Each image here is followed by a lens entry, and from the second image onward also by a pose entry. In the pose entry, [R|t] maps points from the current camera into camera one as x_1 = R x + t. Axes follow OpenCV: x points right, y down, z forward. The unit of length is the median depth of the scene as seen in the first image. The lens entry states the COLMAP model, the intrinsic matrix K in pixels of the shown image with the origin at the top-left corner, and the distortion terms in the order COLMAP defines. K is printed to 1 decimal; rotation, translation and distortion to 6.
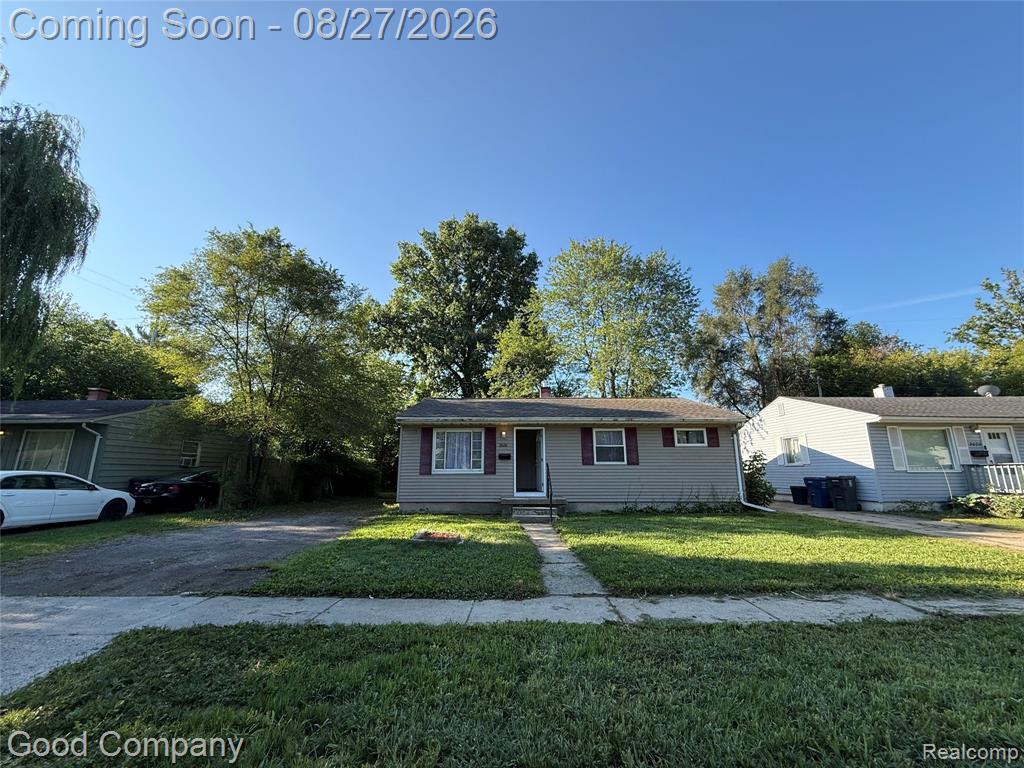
lens RADIAL K [[406.6, 0, 510.8], [0, 406.6, 382.7], [0, 0, 1]] dist [-0.000339, 0.000042]
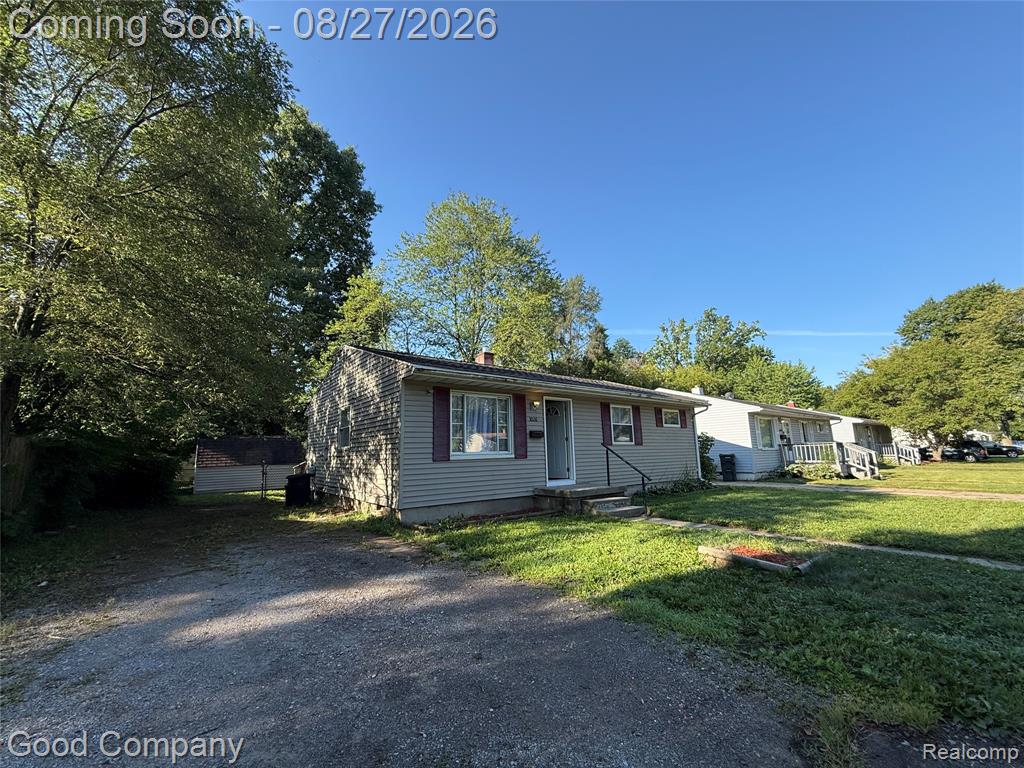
lens RADIAL K [[406.6, 0, 510.8], [0, 406.6, 382.7], [0, 0, 1]] dist [-0.000339, 0.000042]
pose [[0.790004, 0.090523, 0.606383, -0.572665], [-0.110305, 0.993887, -0.004665, 0.106625], [-0.603098, -0.063202, 0.795159, 0.491322]]
